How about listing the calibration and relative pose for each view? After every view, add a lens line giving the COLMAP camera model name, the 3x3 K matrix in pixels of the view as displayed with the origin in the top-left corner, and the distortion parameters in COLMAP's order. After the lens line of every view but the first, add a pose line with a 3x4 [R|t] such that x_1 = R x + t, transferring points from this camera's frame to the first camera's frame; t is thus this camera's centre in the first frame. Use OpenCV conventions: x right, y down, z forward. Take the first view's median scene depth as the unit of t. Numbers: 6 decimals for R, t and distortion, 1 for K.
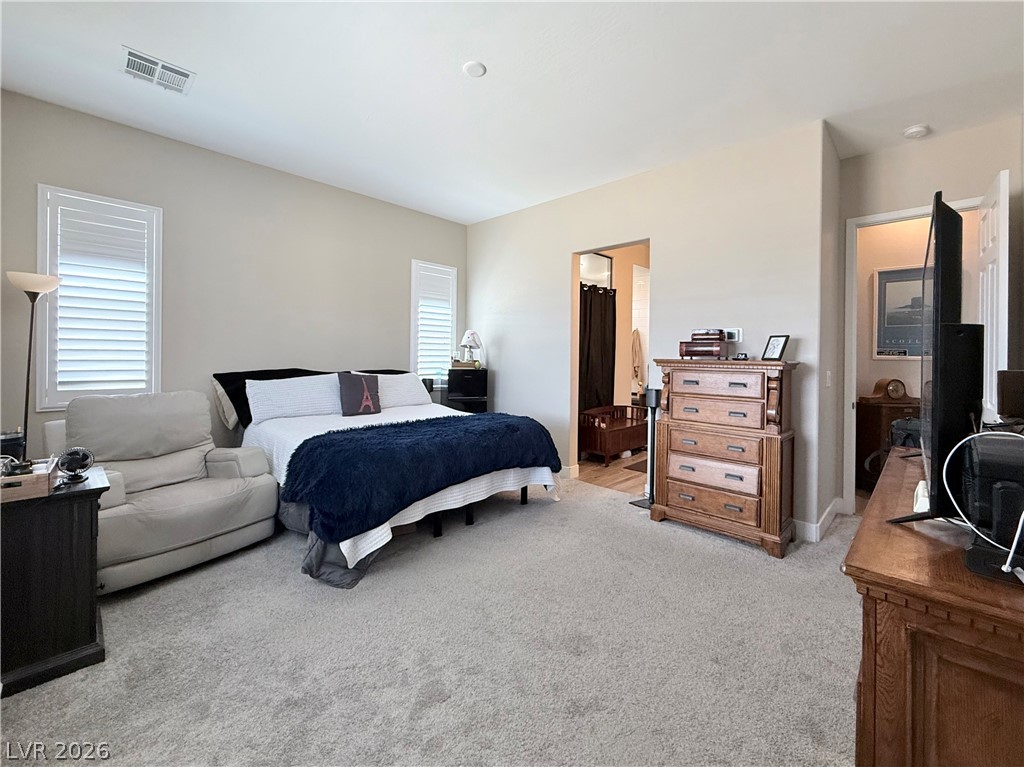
lens RADIAL K [[432.6, 0, 516.8], [0, 432.6, 360.1], [0, 0, 1]] dist [-0.000340, 0.000028]
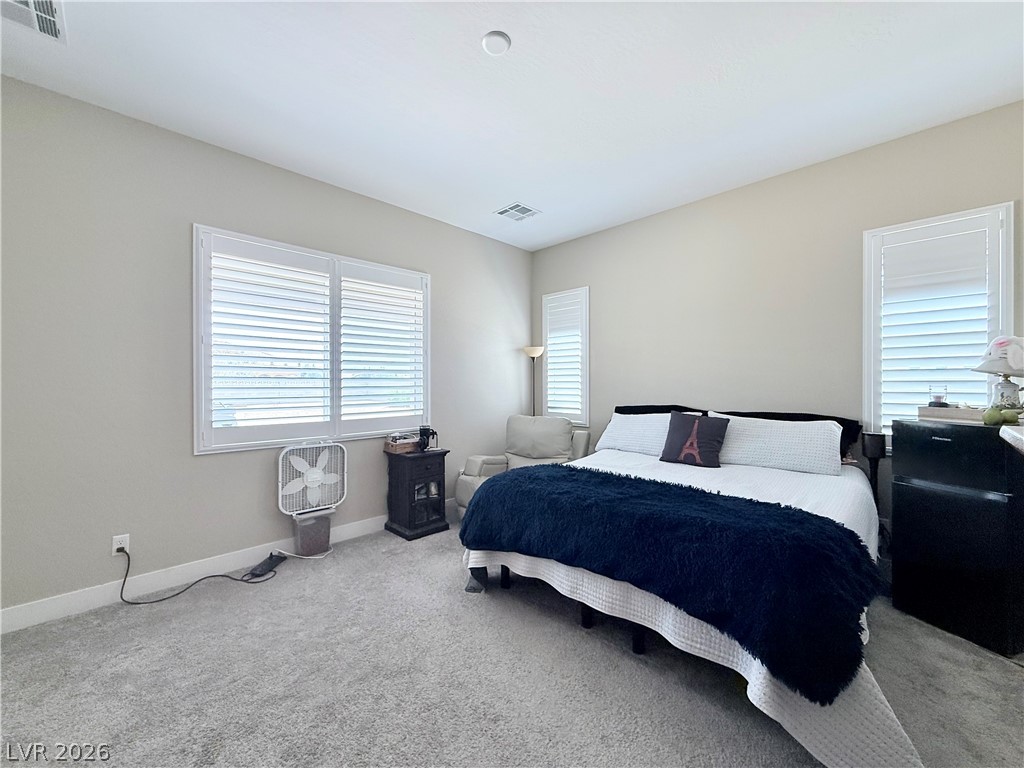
lens RADIAL K [[410.9, 0, 512.3], [0, 410.9, 384.6], [0, 0, 1]] dist [-0.000605, 0.000234]
pose [[-0.034223, -0.006931, -0.999390, 0.524049], [-0.004734, 0.999966, -0.006773, -0.023272], [0.999403, 0.004500, -0.034255, 0.818063]]
